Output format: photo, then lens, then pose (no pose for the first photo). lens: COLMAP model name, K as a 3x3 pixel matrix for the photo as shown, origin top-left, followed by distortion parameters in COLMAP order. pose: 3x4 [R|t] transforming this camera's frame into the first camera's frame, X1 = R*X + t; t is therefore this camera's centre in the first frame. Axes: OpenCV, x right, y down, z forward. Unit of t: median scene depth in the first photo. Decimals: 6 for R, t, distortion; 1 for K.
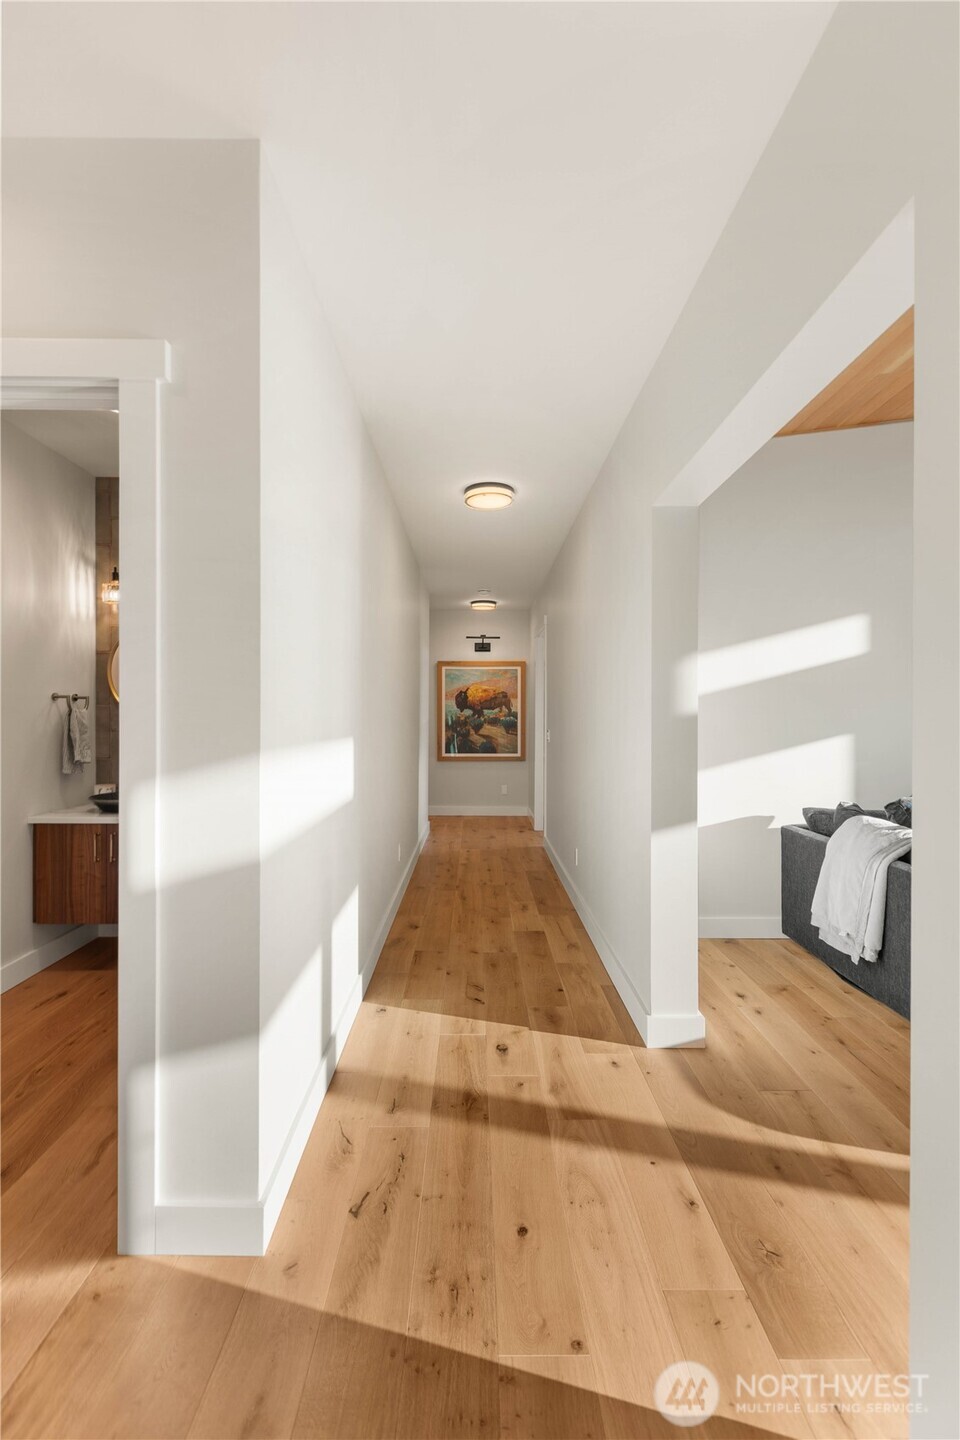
lens RADIAL K [[647.6, 0, 475.8], [0, 647.6, 731.5], [0, 0, 1]] dist [0.002100, -0.001132]
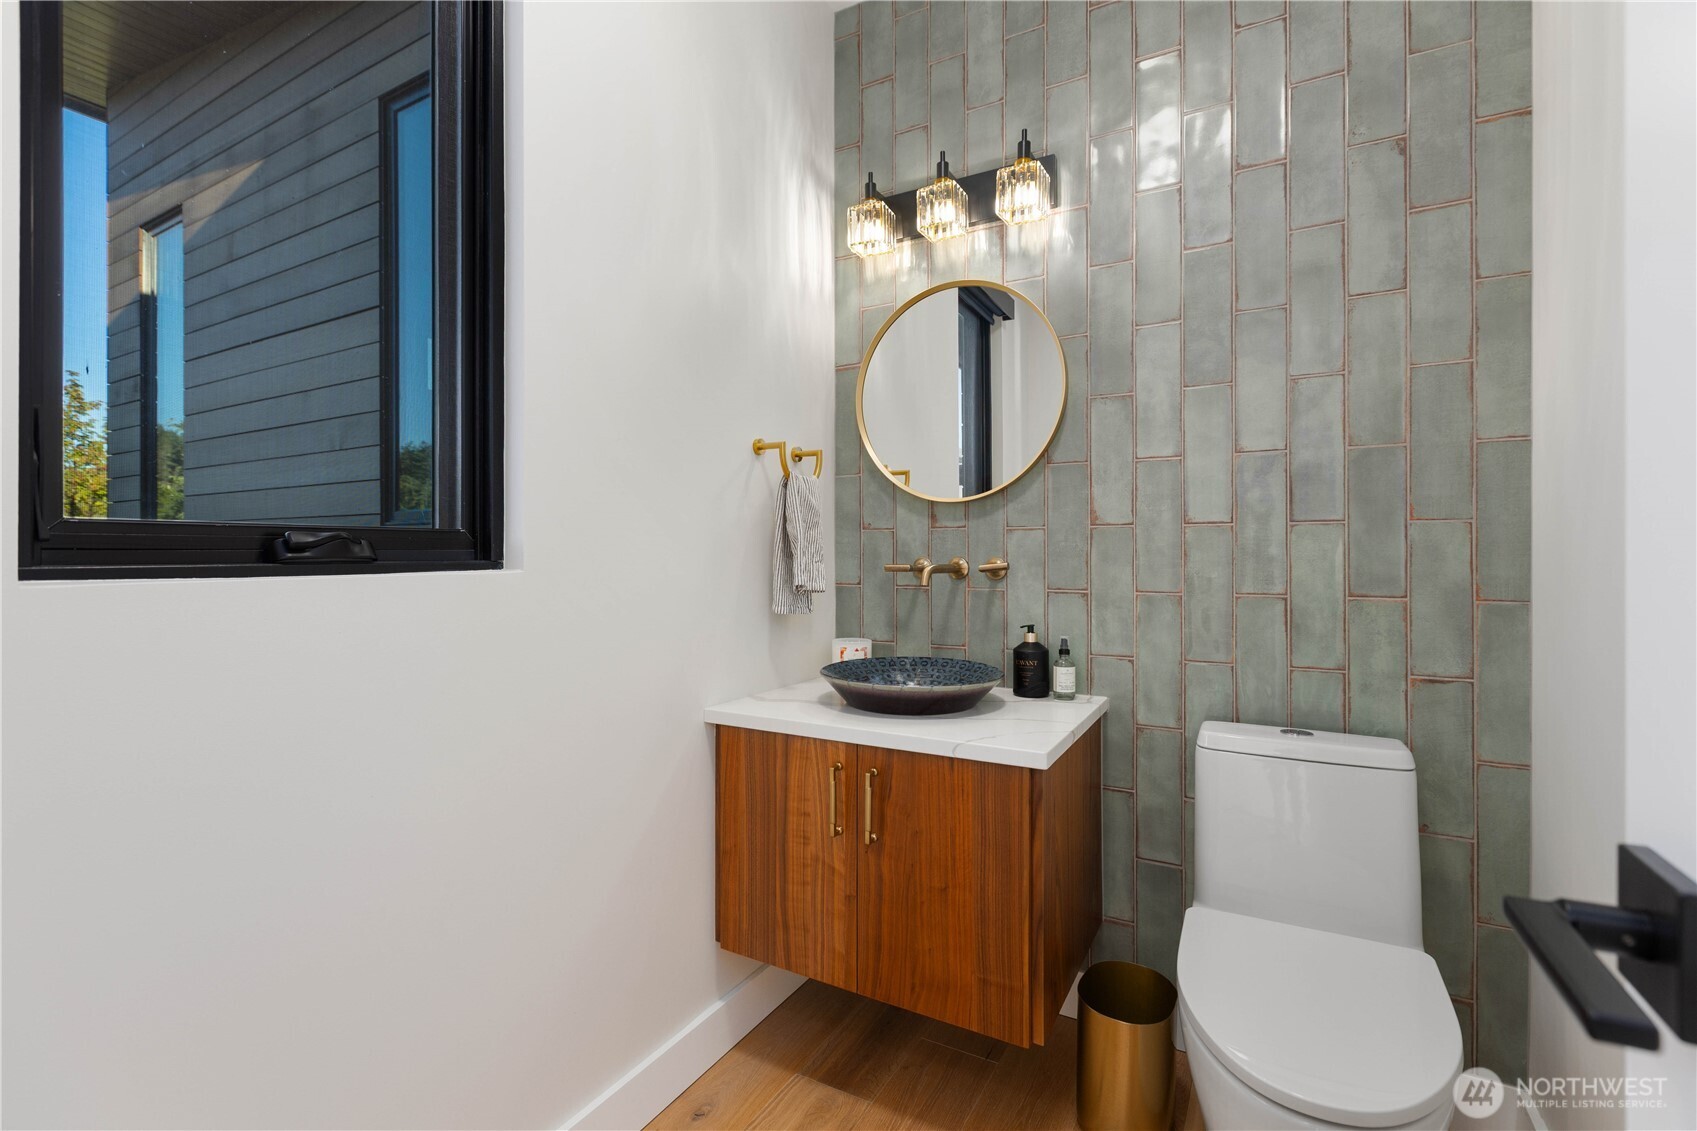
lens RADIAL K [[763.2, 0, 846.1], [0, 763.2, 560.0], [0, 0, 1]] dist [0.002100, -0.001132]
pose [[0.868385, 0.000370, -0.495890, -0.321033], [0.000270, 0.999999, 0.001218, 0.026324], [0.495890, -0.001191, 0.868384, 0.550646]]
